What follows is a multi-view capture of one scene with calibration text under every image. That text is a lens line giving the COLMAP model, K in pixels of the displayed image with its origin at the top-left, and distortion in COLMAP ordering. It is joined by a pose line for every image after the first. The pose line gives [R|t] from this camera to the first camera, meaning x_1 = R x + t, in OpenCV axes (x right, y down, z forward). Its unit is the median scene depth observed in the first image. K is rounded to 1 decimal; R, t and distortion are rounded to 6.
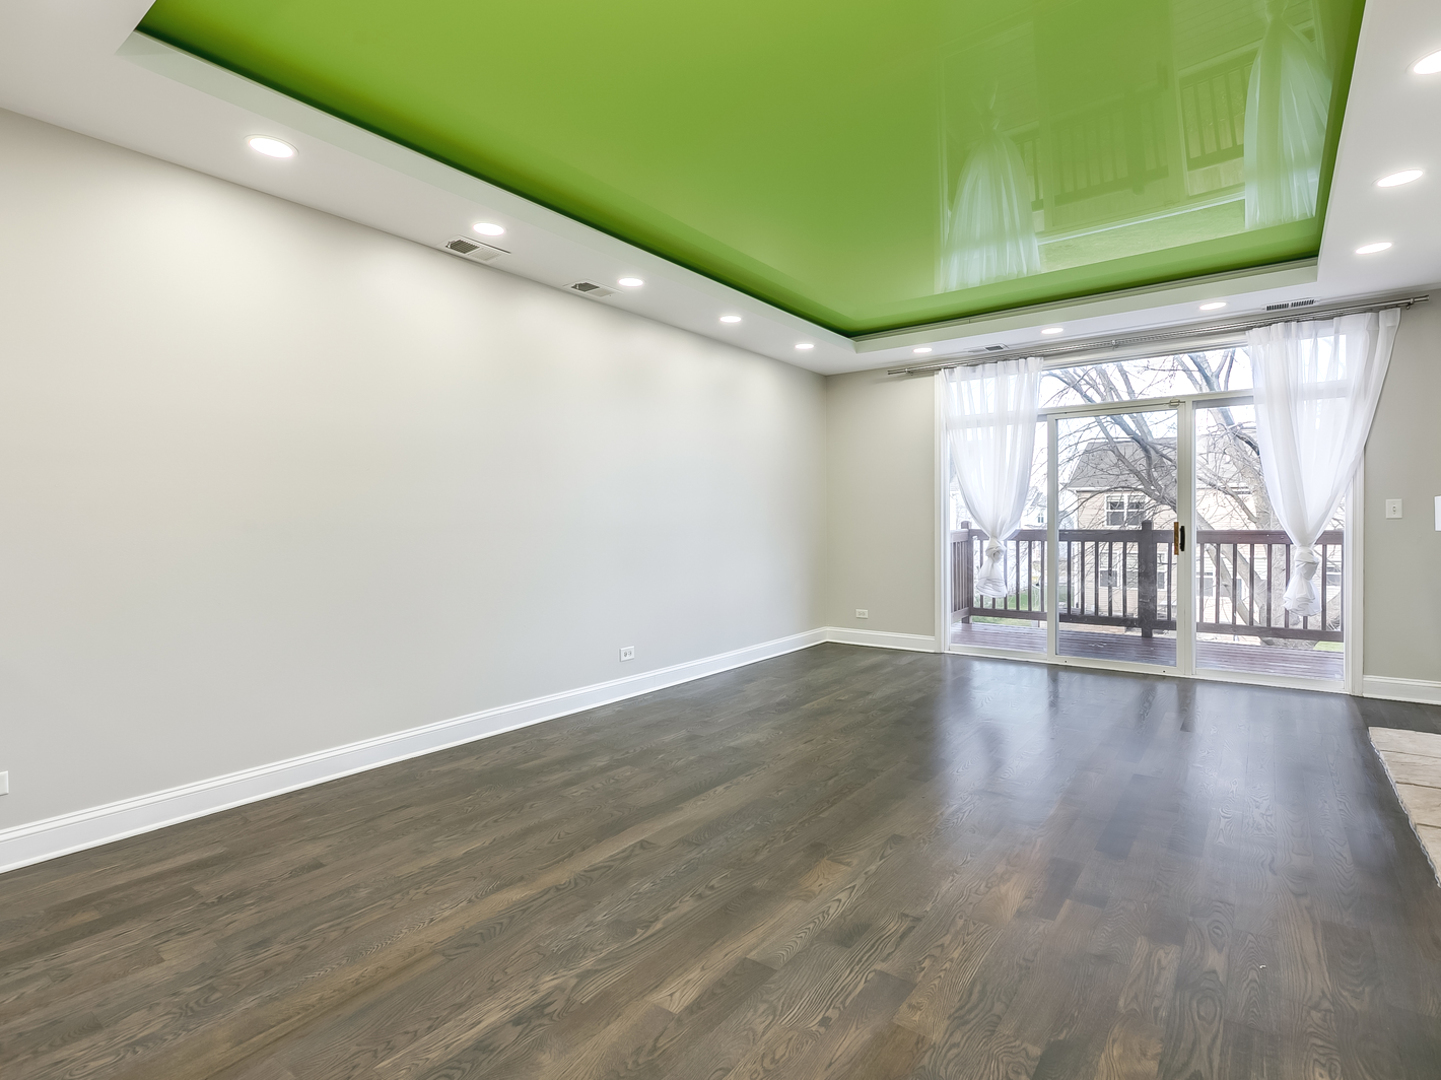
lens RADIAL K [[734.3, 0, 717.9], [0, 734.3, 531.4], [0, 0, 1]] dist [0.000648, 0.000481]
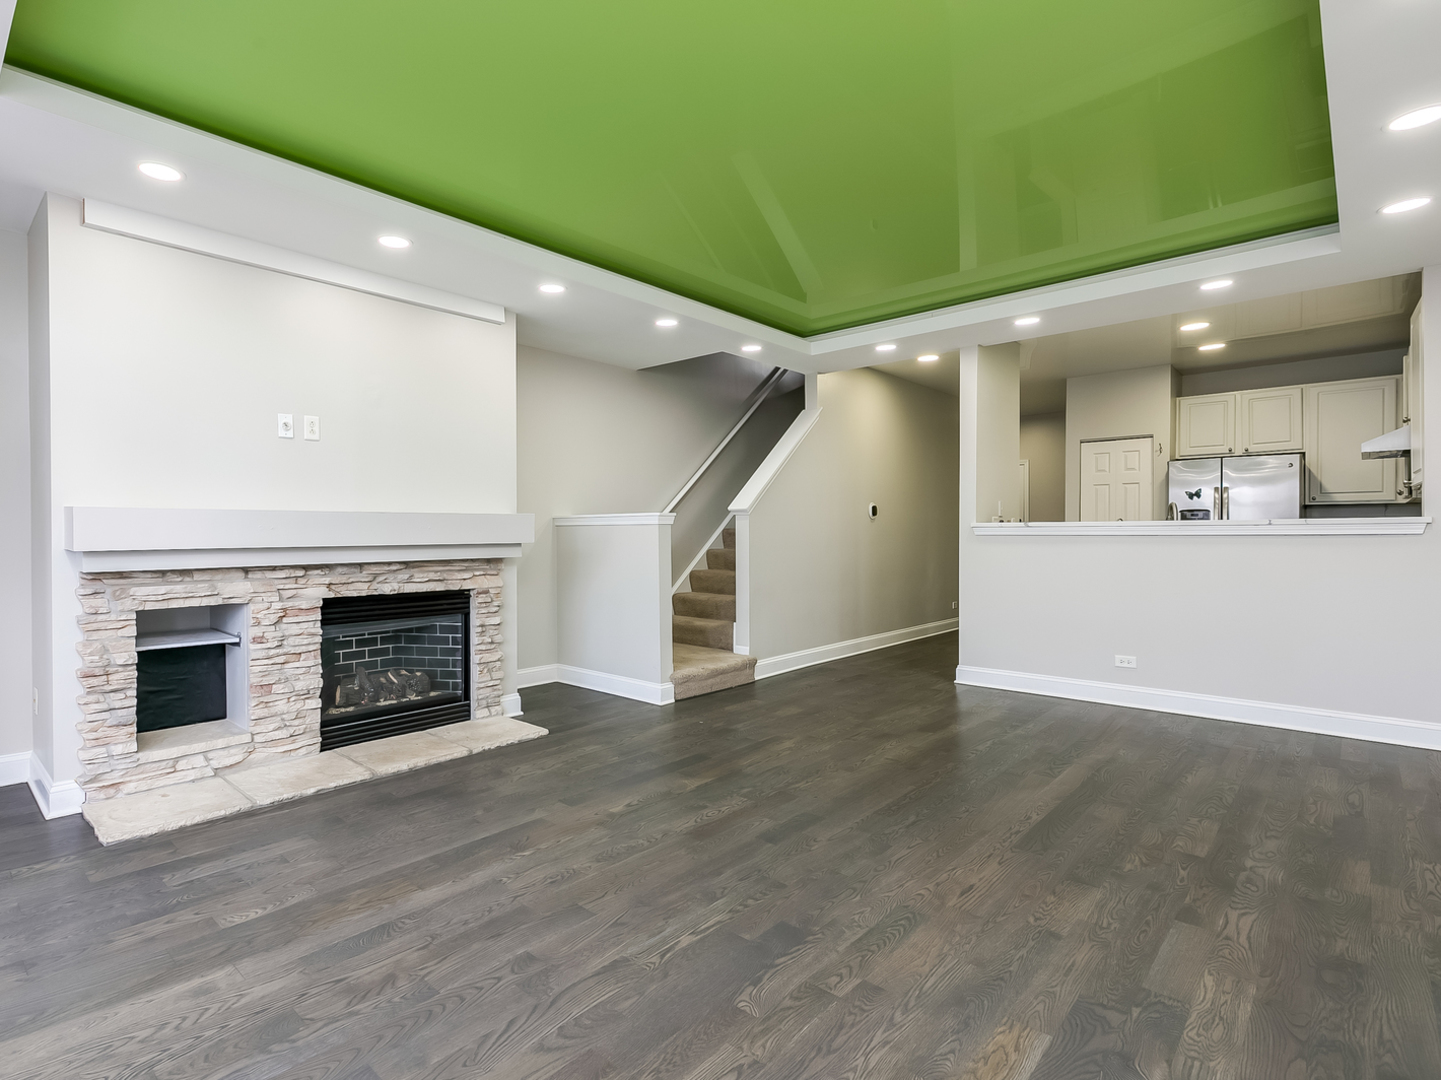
lens RADIAL K [[733.8, 0, 617.0], [0, 733.8, 540.2], [0, 0, 1]] dist [0.001724, -0.001693]
pose [[-0.988735, 0.008036, 0.149459, 0.393140], [0.011080, 0.999748, 0.019545, -0.025767], [-0.149264, 0.020981, -0.988575, 2.030139]]
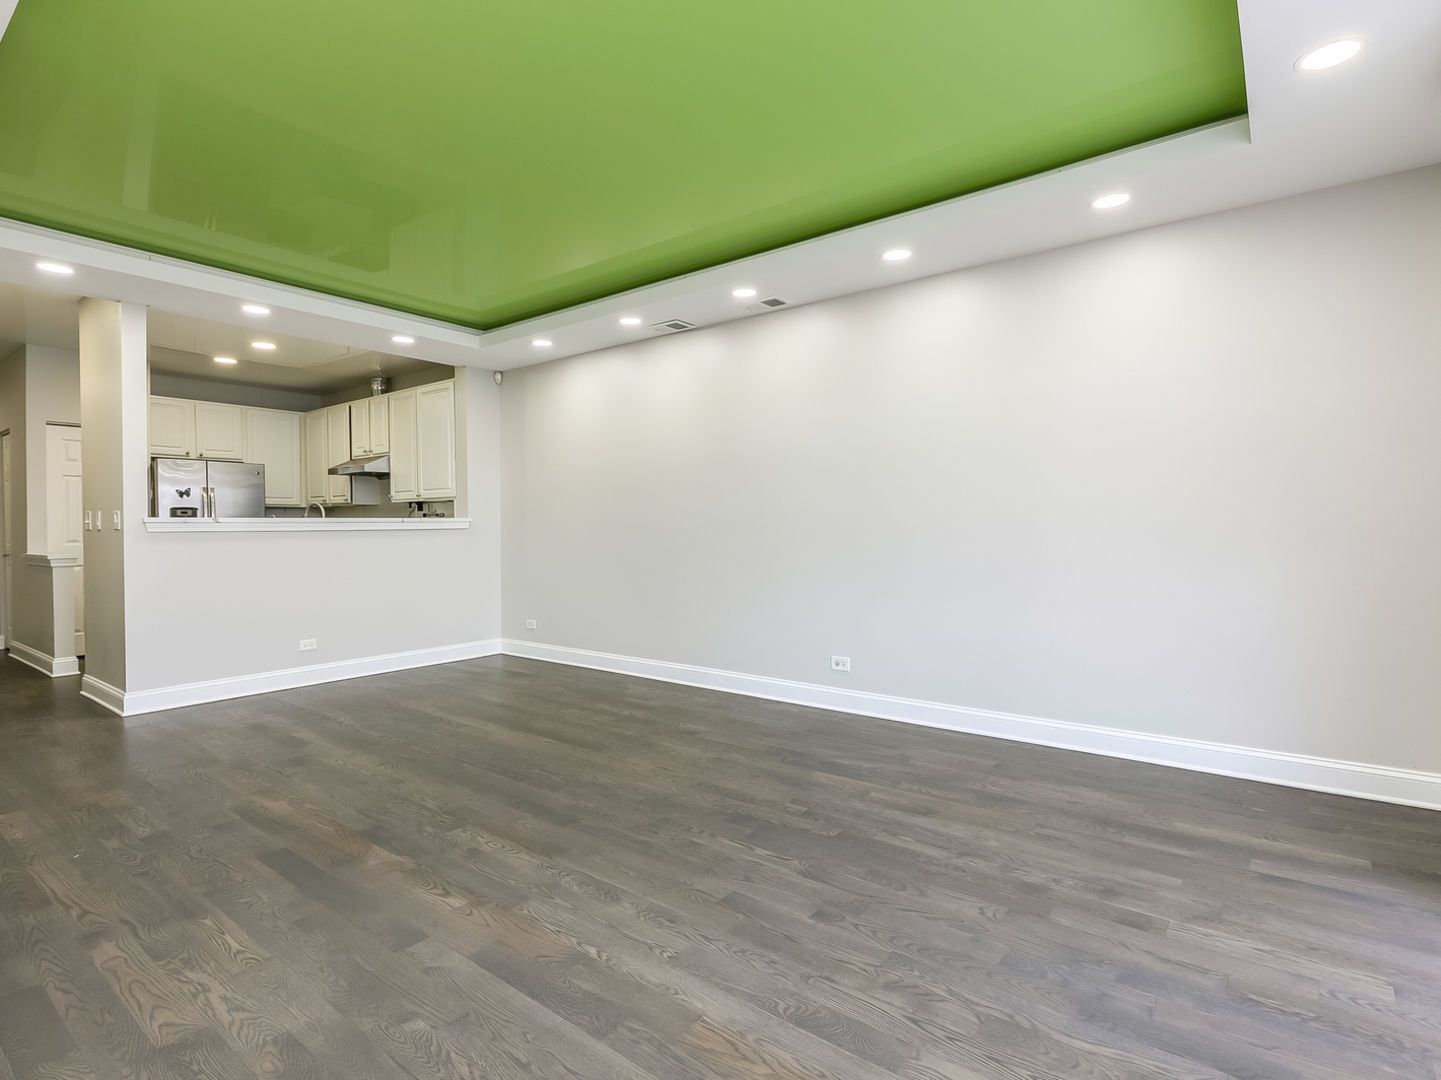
lens RADIAL K [[731.4, 0, 721.3], [0, 731.4, 533.5], [0, 0, 1]] dist [0.000242, -0.000044]
pose [[-0.018221, 0.017001, -0.999689, 1.250677], [-0.005788, 0.999837, 0.017109, -0.022507], [0.999817, 0.006098, -0.018120, 1.338630]]
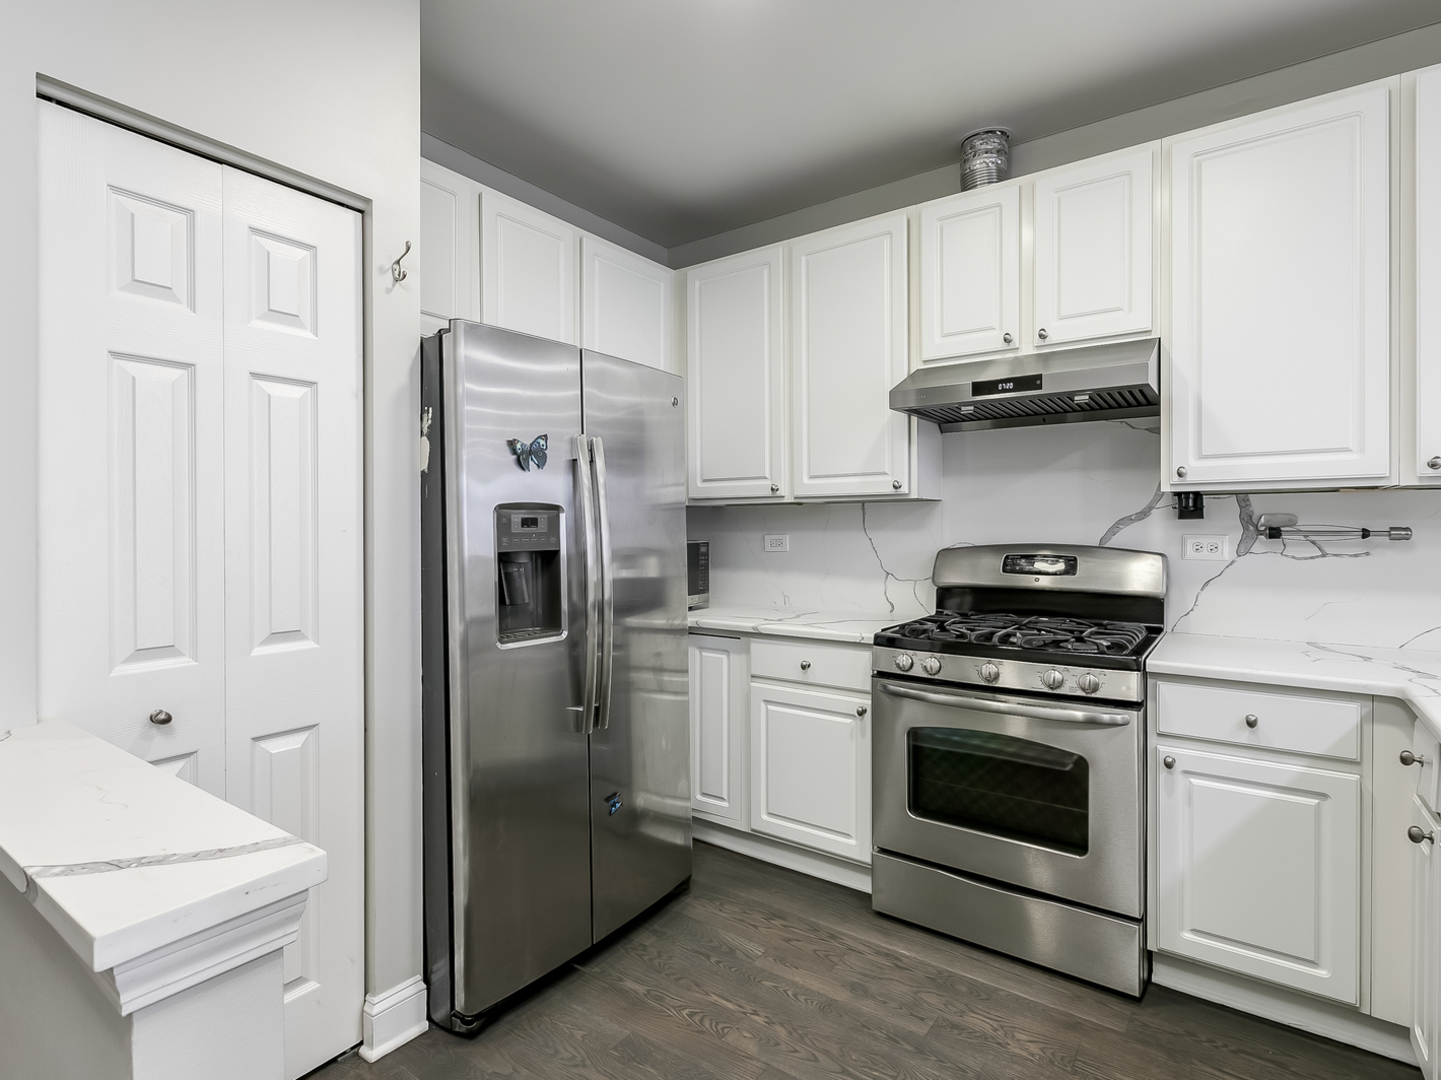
lens RADIAL K [[731.4, 0, 721.3], [0, 731.4, 533.5], [0, 0, 1]] dist [0.000242, -0.000044]
pose [[0.021698, 0.019303, -0.999578, -0.323457], [-0.007655, 0.999787, 0.019141, -0.042491], [0.999735, 0.007236, 0.021842, -0.189639]]
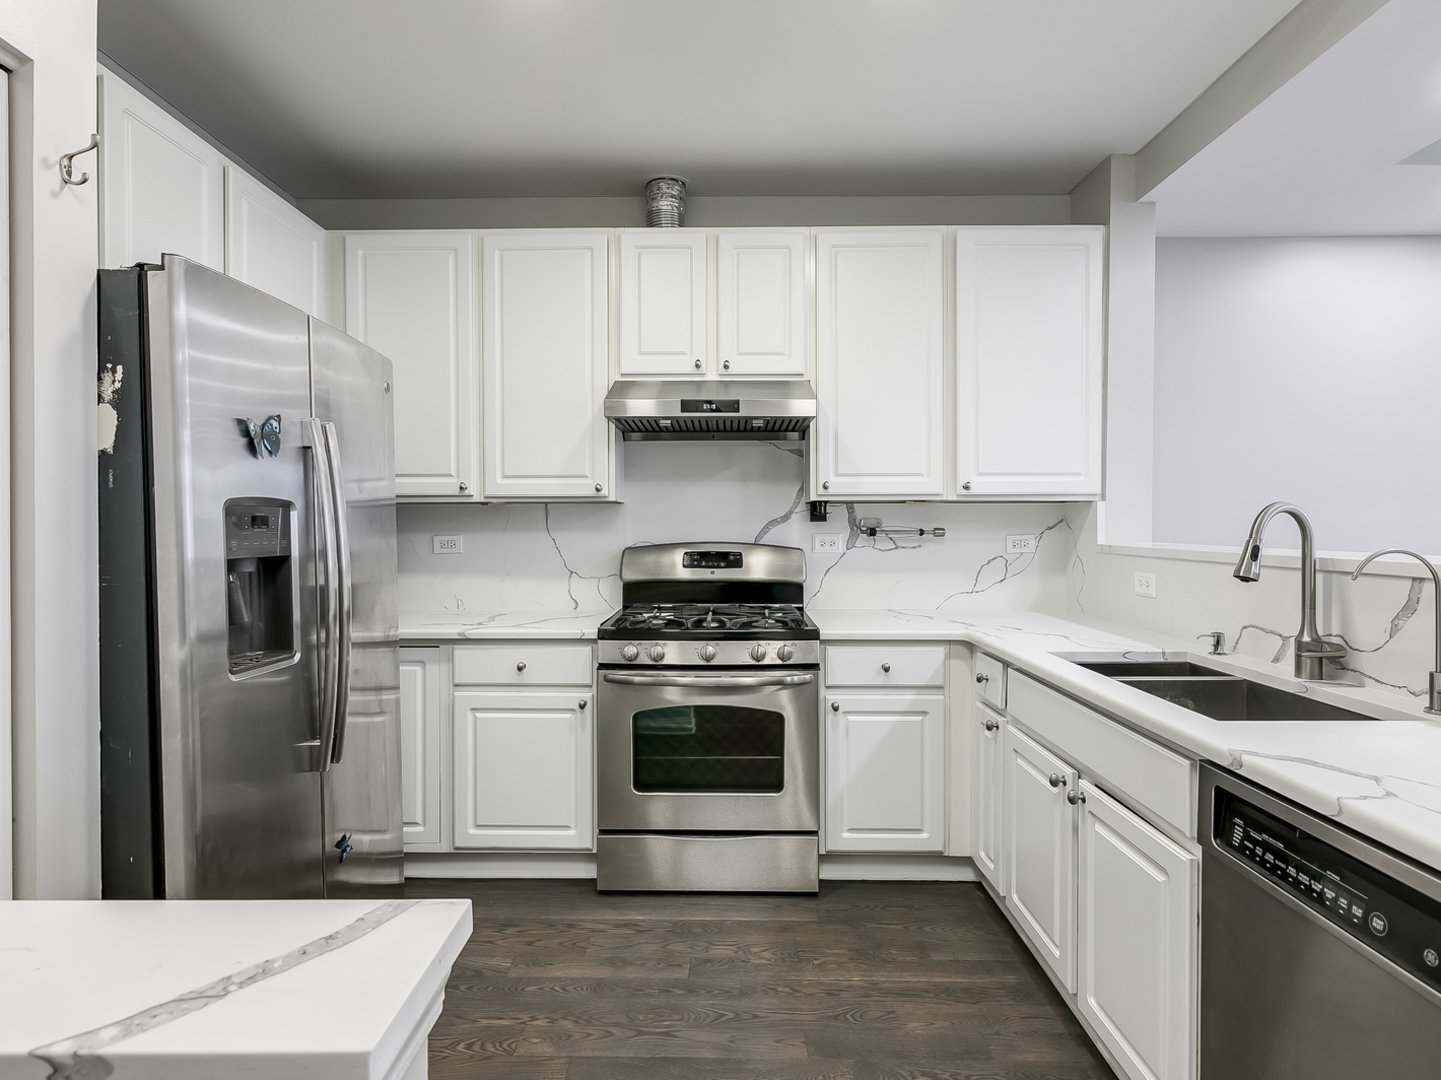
lens RADIAL K [[731.4, 0, 721.3], [0, 731.4, 533.5], [0, 0, 1]] dist [0.000242, -0.000044]
pose [[0.594573, 0.017688, -0.803847, -0.355002], [-0.013148, 0.999838, 0.012276, -0.040970], [0.803934, 0.003270, 0.594710, -0.383912]]
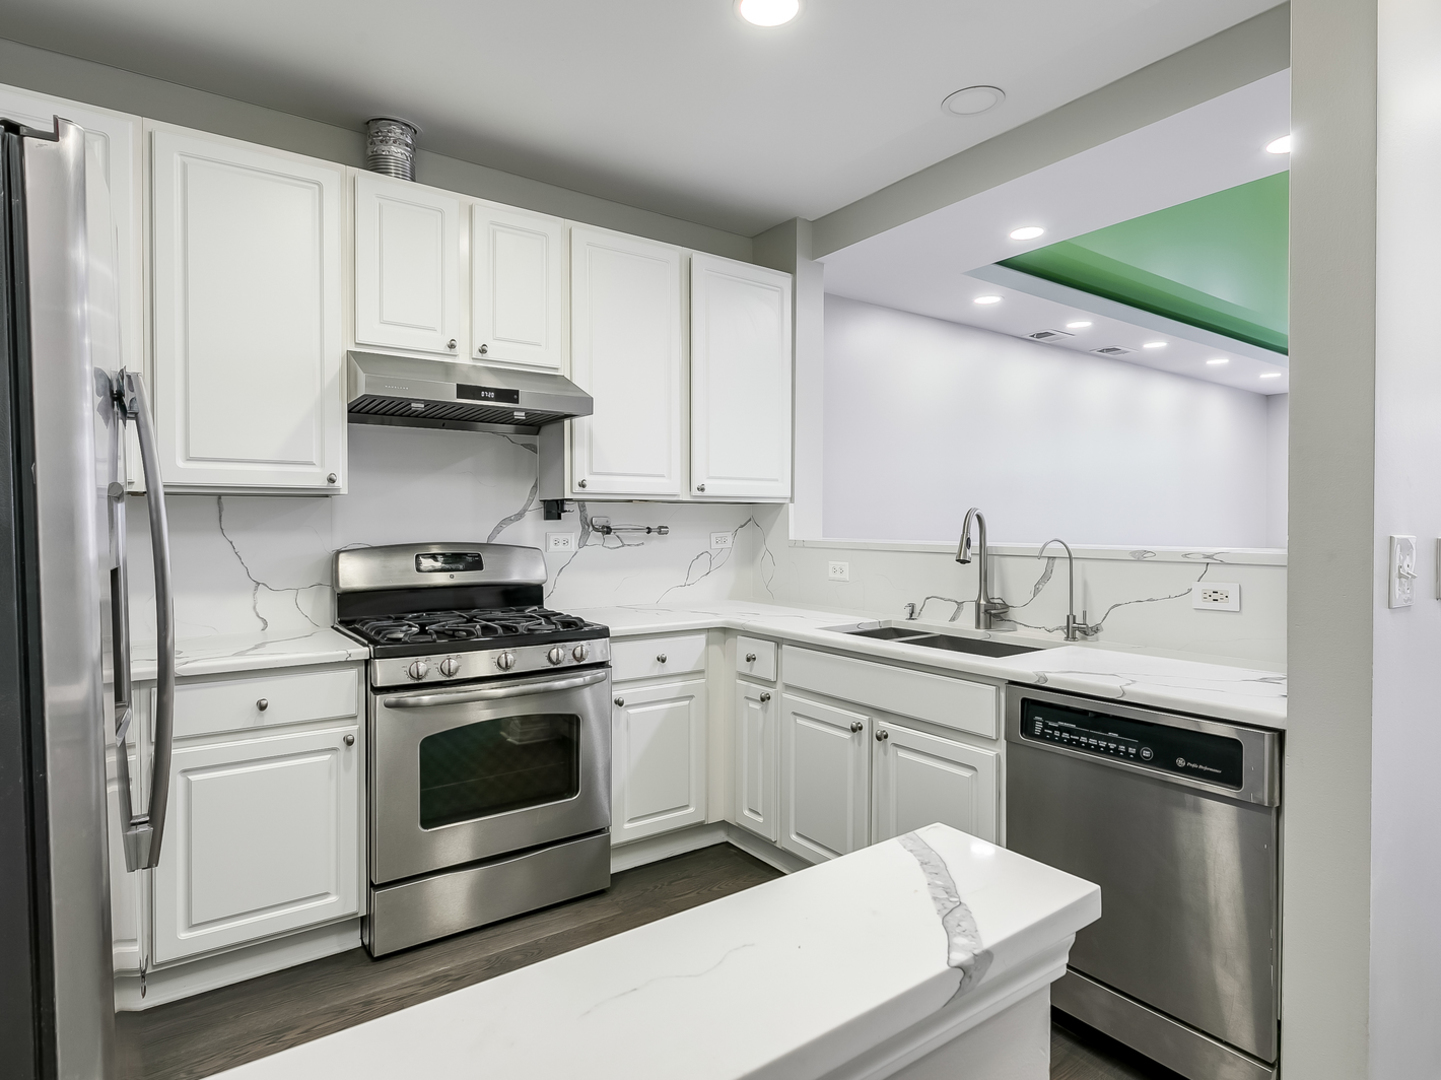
lens RADIAL K [[784.2, 0, 721.3], [0, 784.2, 532.0], [0, 0, 1]] dist [-0.002188, 0.000273]
pose [[0.954806, 0.011877, -0.296994, -0.559916], [-0.011352, 0.999929, 0.003492, -0.036779], [0.297014, 0.000037, 0.954873, -0.612363]]
